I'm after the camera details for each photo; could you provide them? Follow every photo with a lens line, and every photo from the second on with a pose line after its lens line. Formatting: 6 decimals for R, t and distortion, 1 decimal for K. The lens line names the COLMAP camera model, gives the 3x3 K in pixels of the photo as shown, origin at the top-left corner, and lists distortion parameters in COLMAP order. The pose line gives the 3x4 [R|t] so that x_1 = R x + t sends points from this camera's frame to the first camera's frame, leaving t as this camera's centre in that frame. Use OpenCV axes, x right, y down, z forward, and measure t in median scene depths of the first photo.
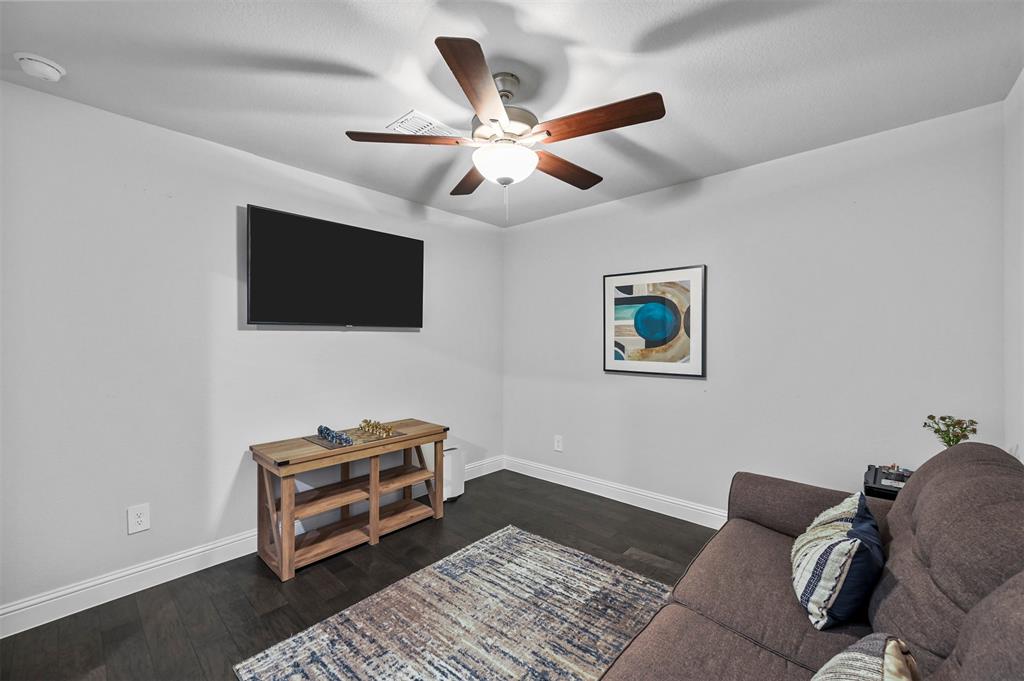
lens RADIAL K [[404.2, 0, 518.6], [0, 404.2, 337.8], [0, 0, 1]] dist [-0.000506, 0.000757]
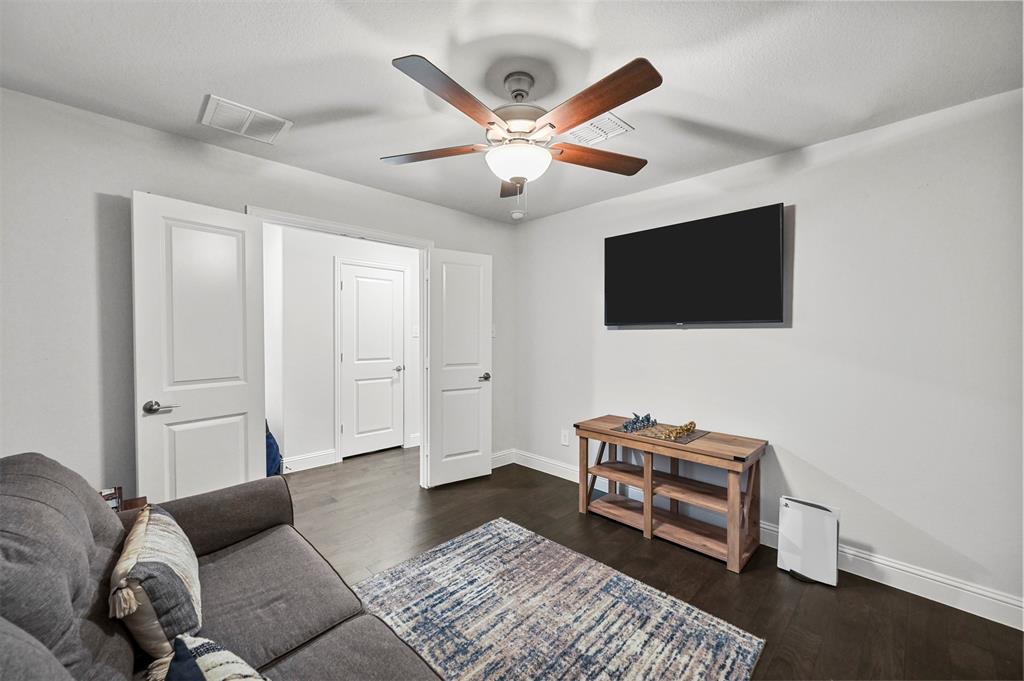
lens RADIAL K [[404.2, 0, 518.3], [0, 404.2, 340.3], [0, 0, 1]] dist [-0.000506, 0.000757]
pose [[-0.054935, 0.015306, -0.998373, 0.752264], [-0.003201, 0.999875, 0.015505, -0.003931], [0.998485, 0.004048, -0.054879, 0.814419]]
